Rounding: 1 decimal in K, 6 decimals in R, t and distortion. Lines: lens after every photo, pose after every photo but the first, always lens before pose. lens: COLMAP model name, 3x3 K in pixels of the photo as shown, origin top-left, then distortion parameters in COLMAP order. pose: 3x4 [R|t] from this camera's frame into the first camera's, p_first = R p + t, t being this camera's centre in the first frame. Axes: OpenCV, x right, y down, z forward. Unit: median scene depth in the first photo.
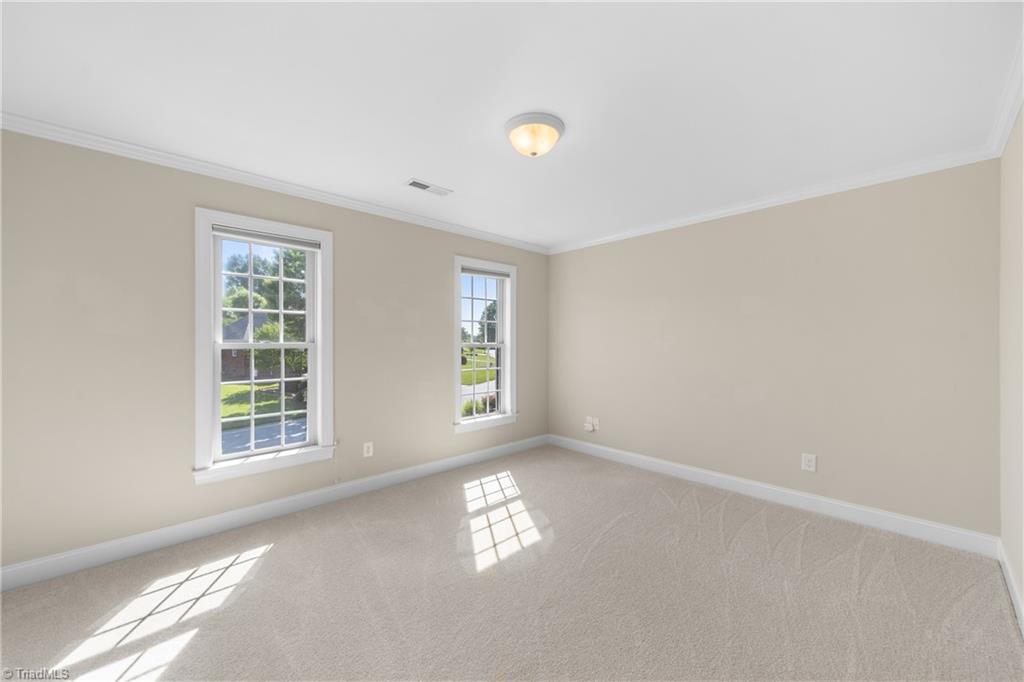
lens RADIAL K [[391.0, 0, 517.4], [0, 391.0, 340.9], [0, 0, 1]] dist [-0.000443, 0.001022]
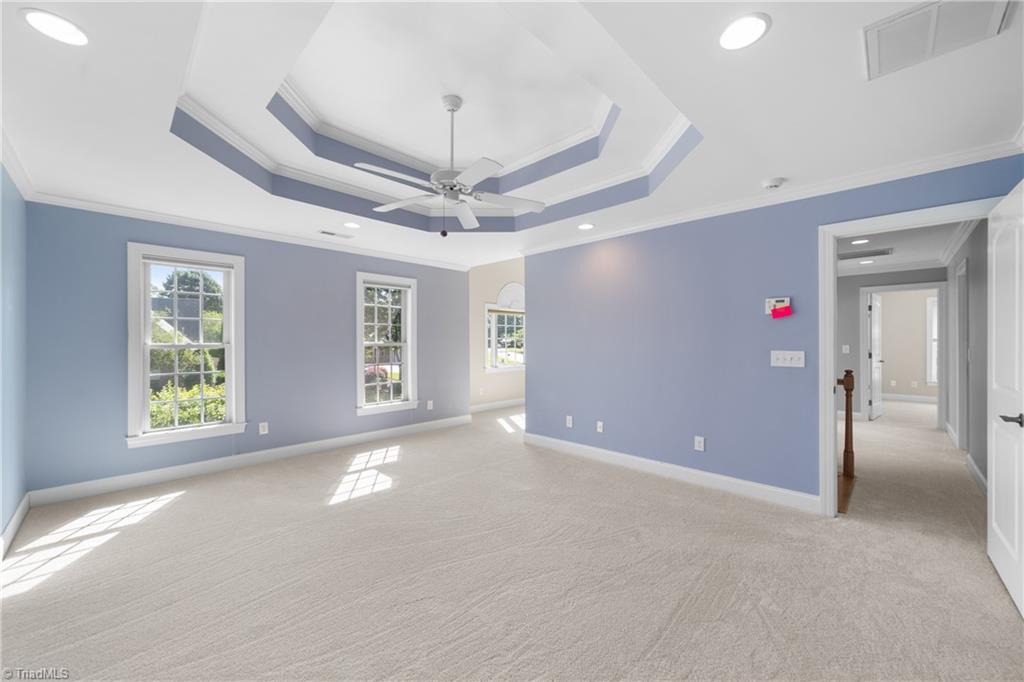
lens RADIAL K [[391.0, 0, 516.4], [0, 391.0, 340.5], [0, 0, 1]] dist [-0.000443, 0.001022]
pose [[0.999568, -0.001340, 0.029345, 0.457065], [0.001045, 0.999949, 0.010034, -0.019421], [-0.029357, -0.009999, 0.999519, -0.374366]]
